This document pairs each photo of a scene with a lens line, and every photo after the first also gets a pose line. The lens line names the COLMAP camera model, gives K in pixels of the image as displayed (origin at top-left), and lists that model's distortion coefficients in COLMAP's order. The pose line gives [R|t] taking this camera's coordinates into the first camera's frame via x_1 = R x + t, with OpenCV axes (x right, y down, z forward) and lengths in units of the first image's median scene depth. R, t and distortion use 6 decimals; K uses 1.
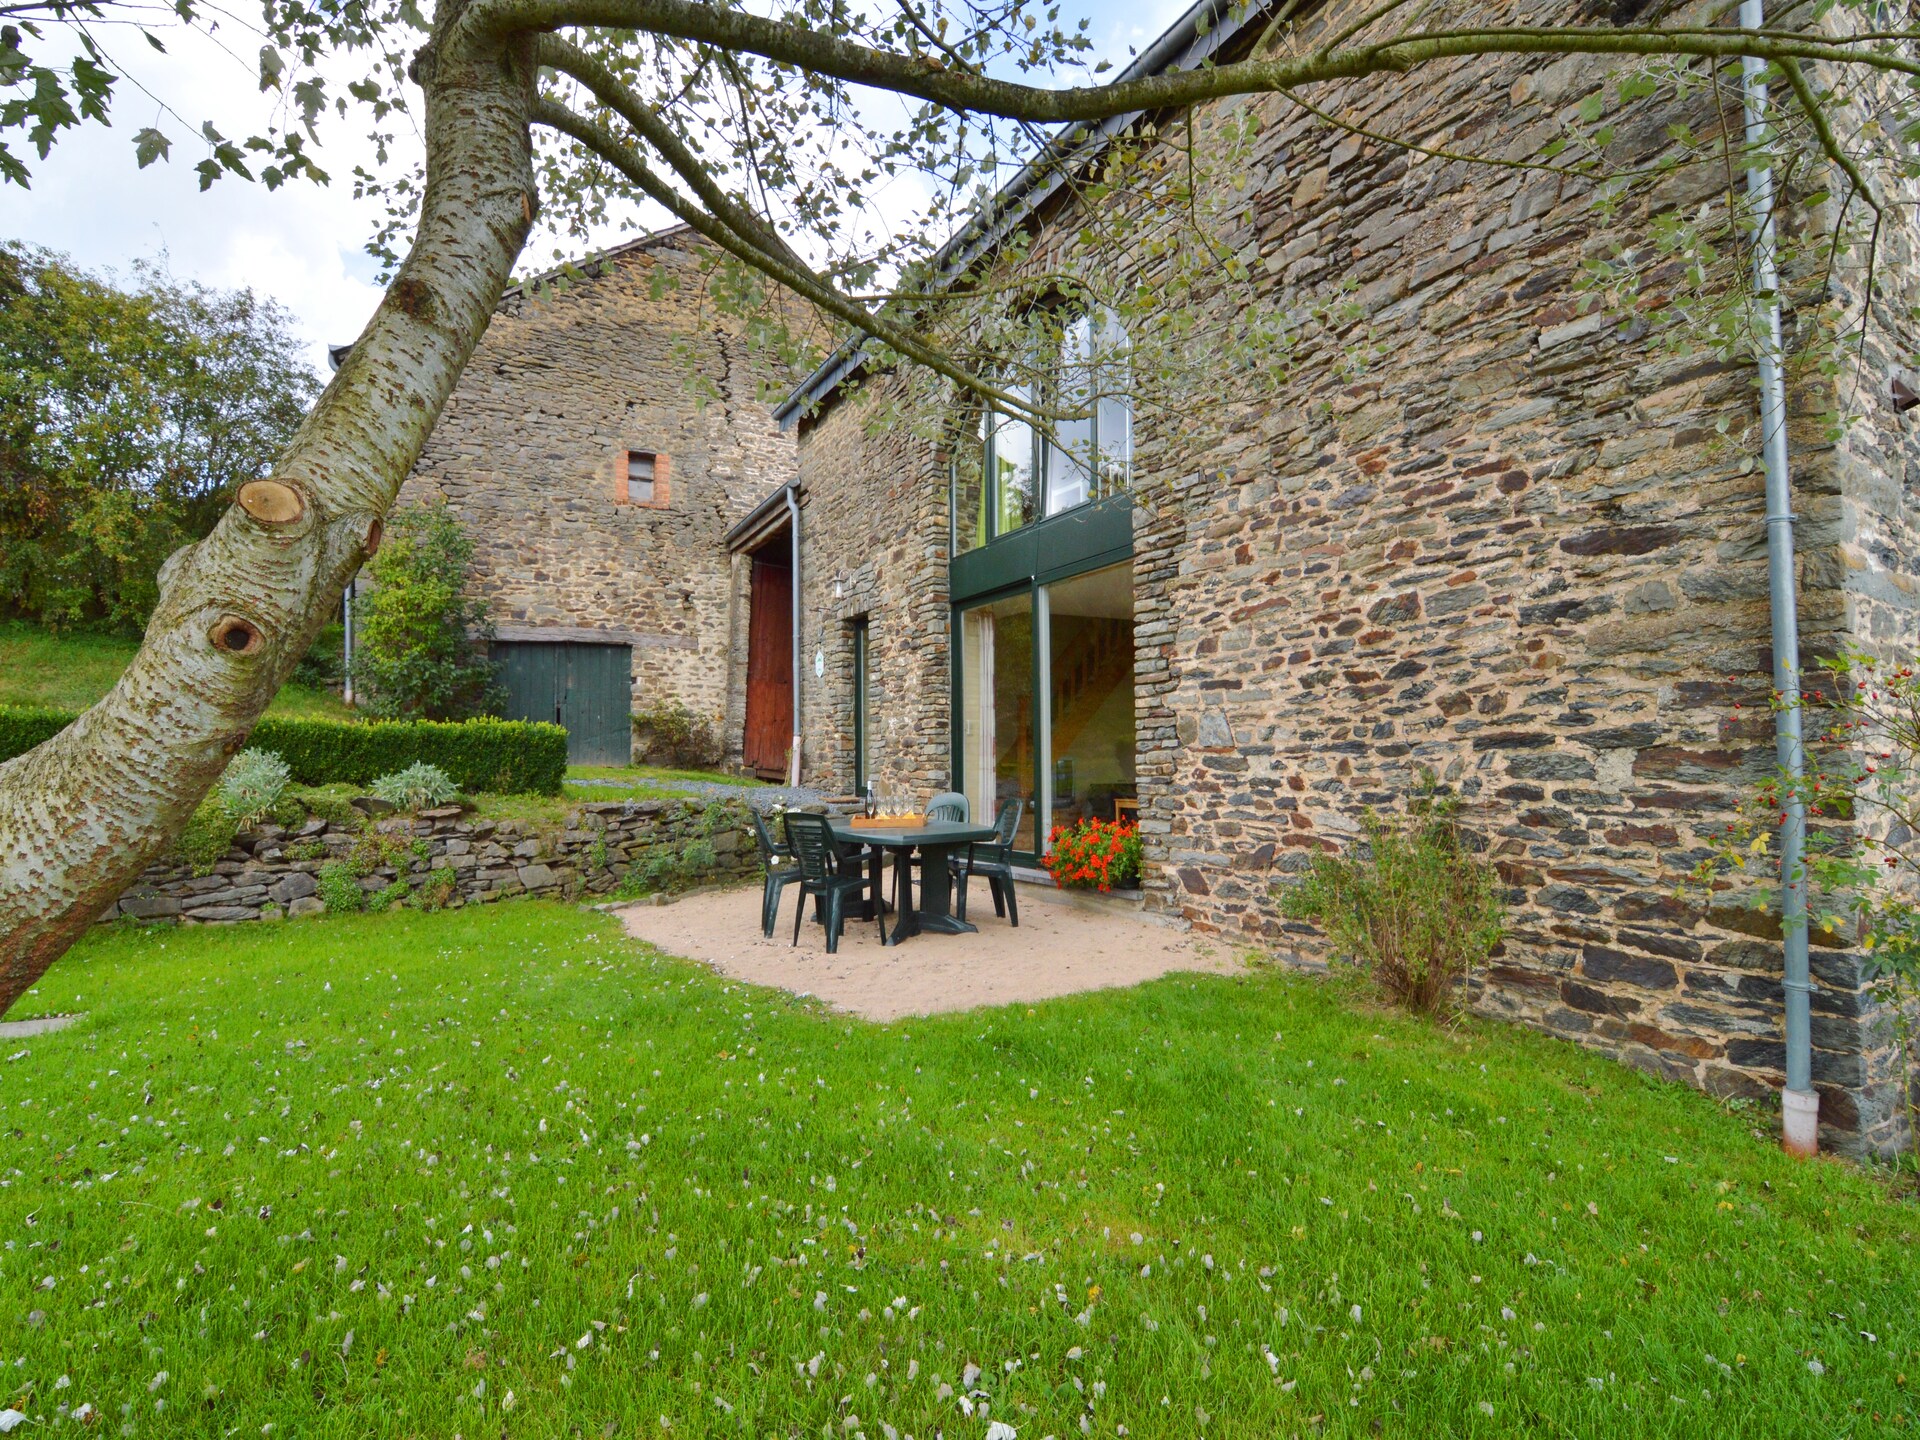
lens RADIAL K [[958.8, 0, 951.7], [0, 958.8, 707.1], [0, 0, 1]] dist [-0.018918, -0.000446]
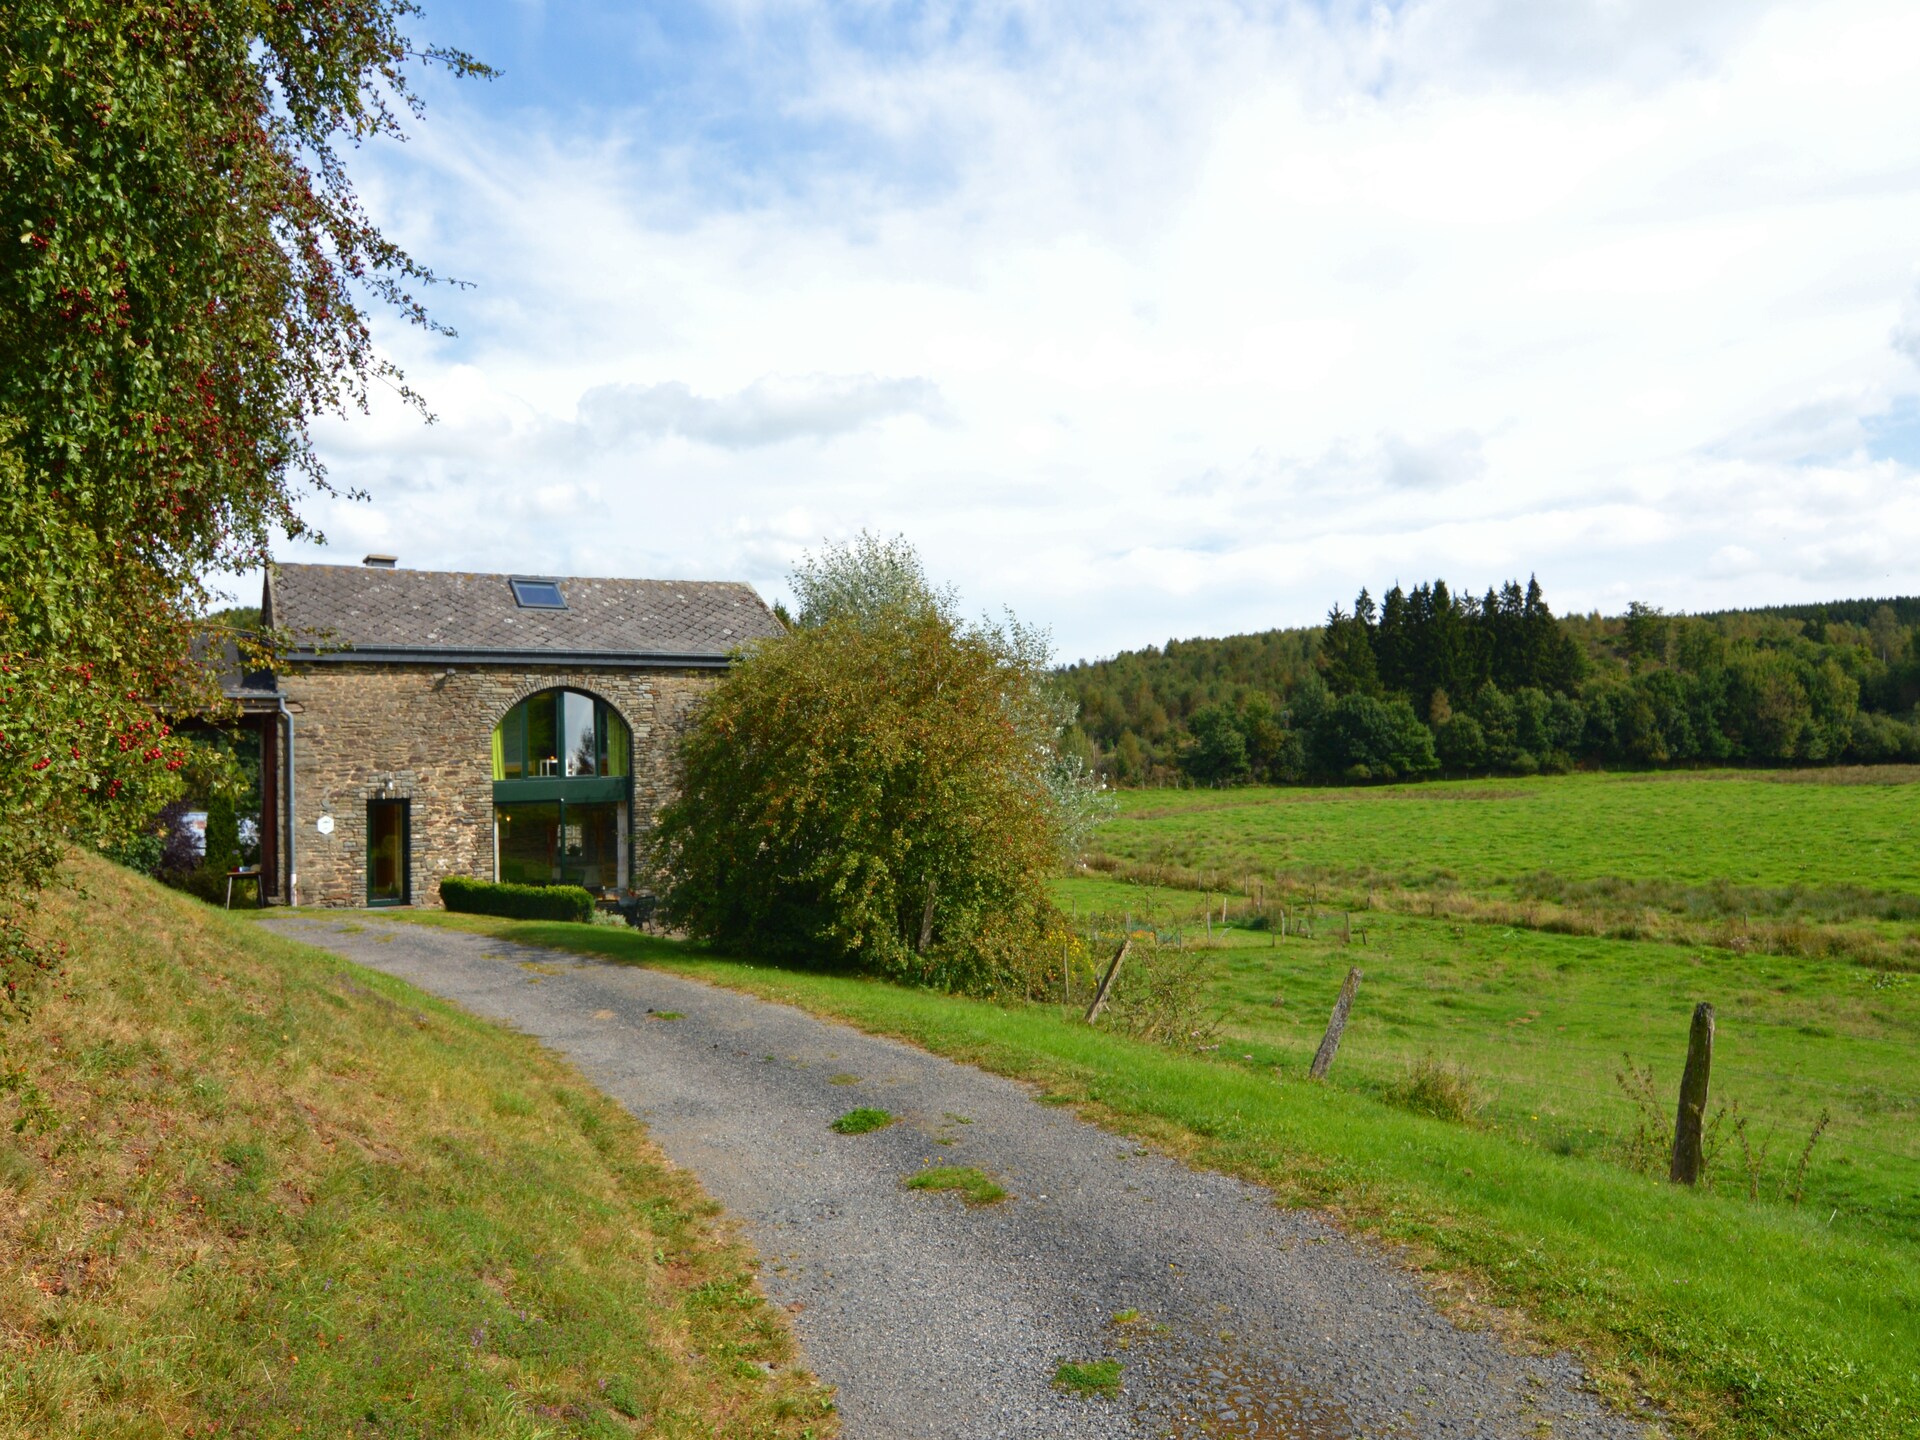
lens RADIAL K [[1367.1, 0, 983.9], [0, 1367.1, 729.3], [0, 0, 1]] dist [0.025971, -0.002084]
pose [[-0.070053, 0.043775, 0.996582, -5.120795], [-0.029372, 0.998513, -0.045925, -0.271900], [-0.997111, -0.032489, -0.068663, 0.239845]]
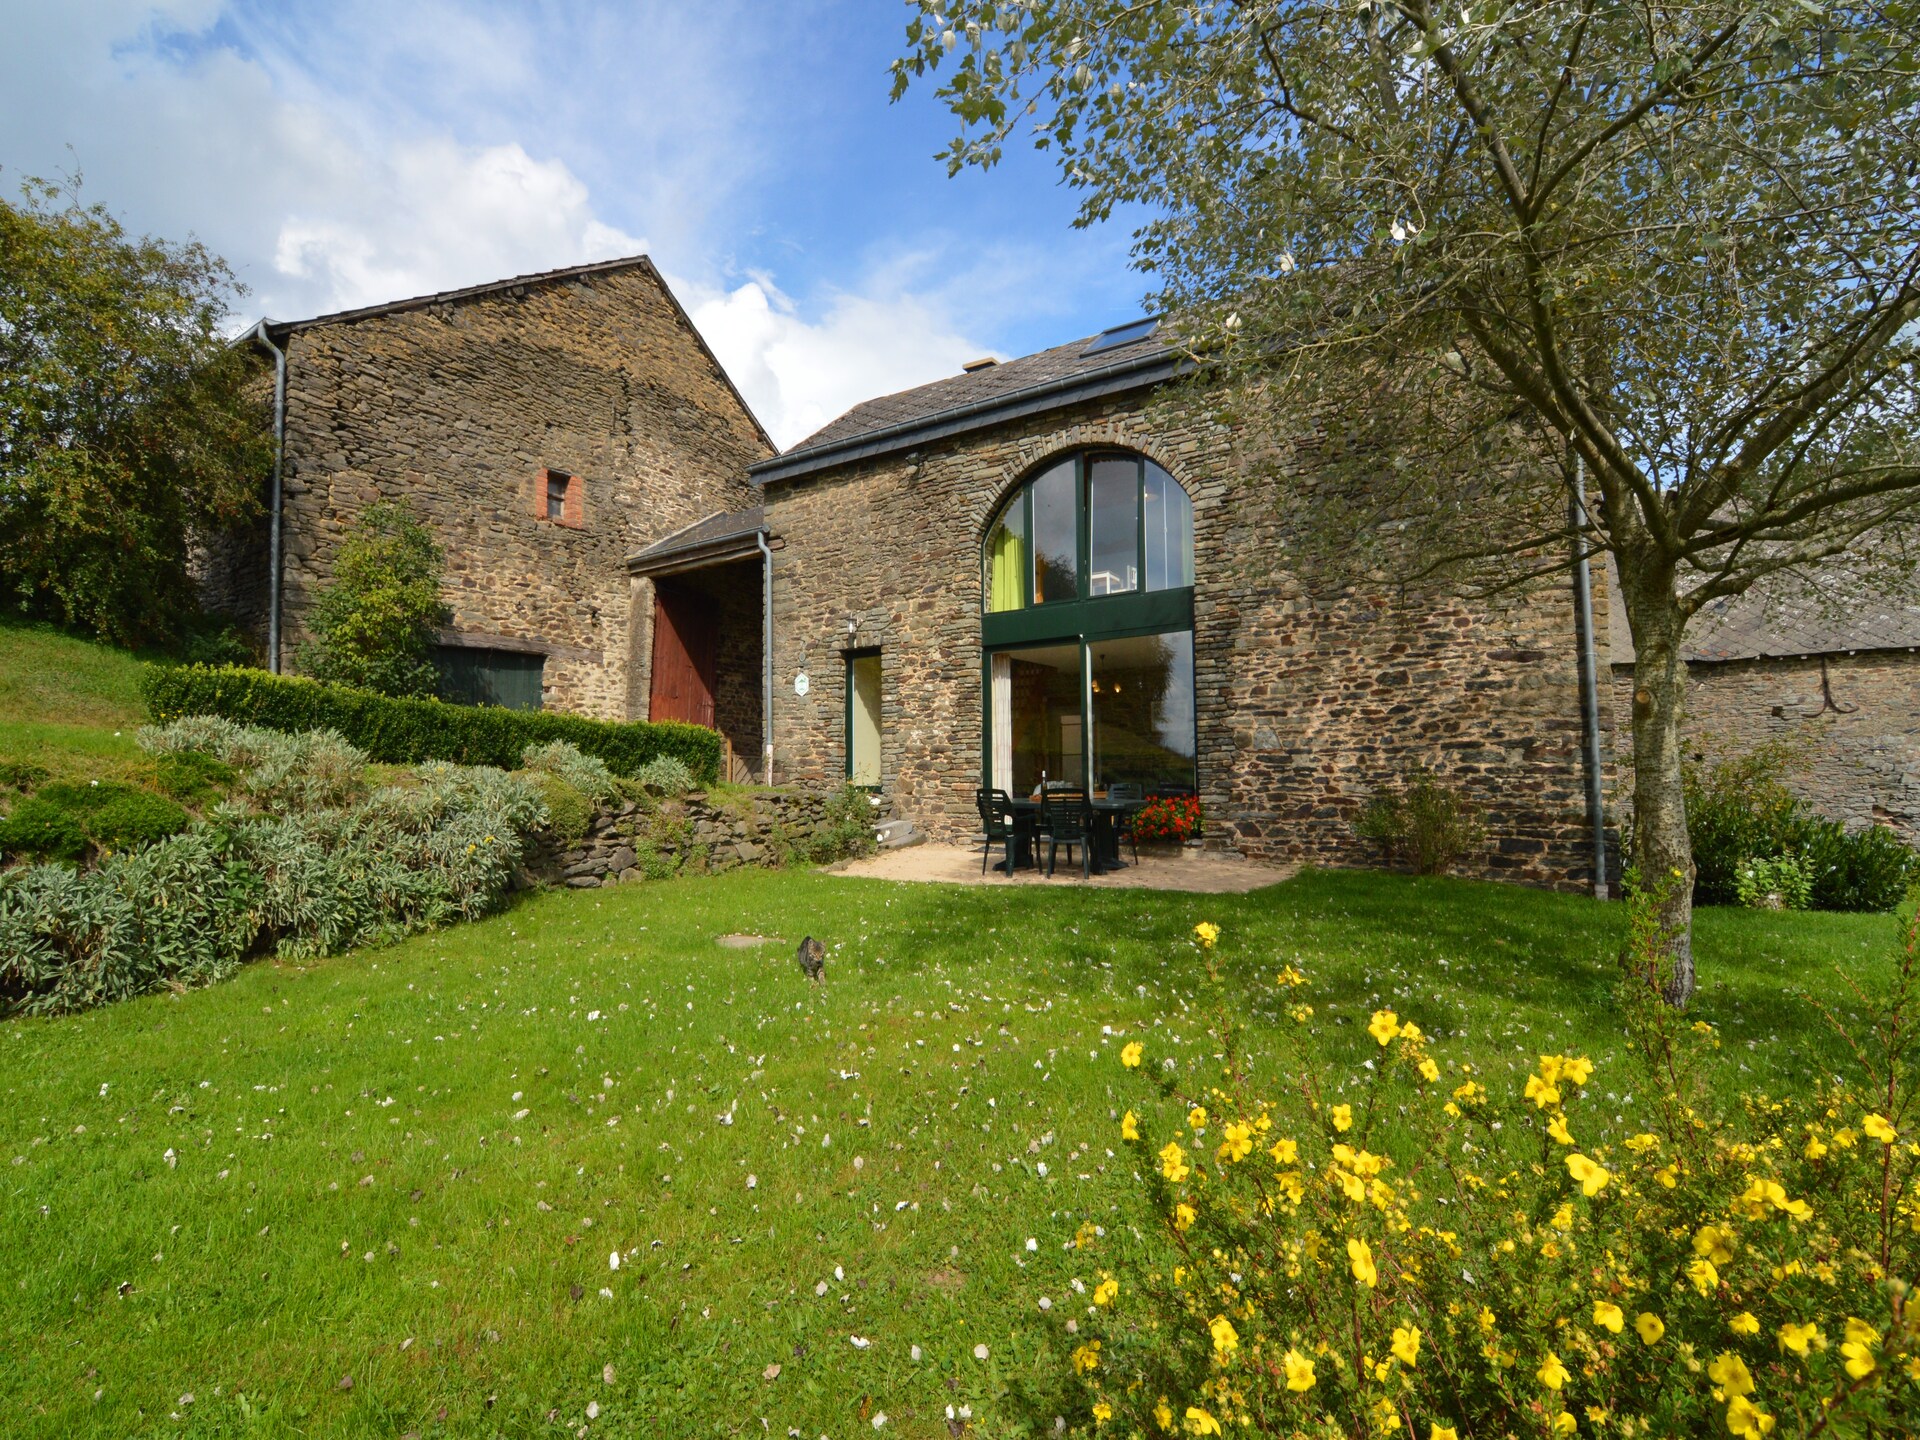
lens RADIAL K [[932.9, 0, 936.2], [0, 932.9, 704.1], [0, 0, 1]] dist [-0.014182, -0.006059]
pose [[0.894322, 0.039261, 0.445698, -1.082516], [-0.025179, 0.998980, -0.037474, 0.040329], [-0.446714, 0.022292, 0.894399, -0.249918]]
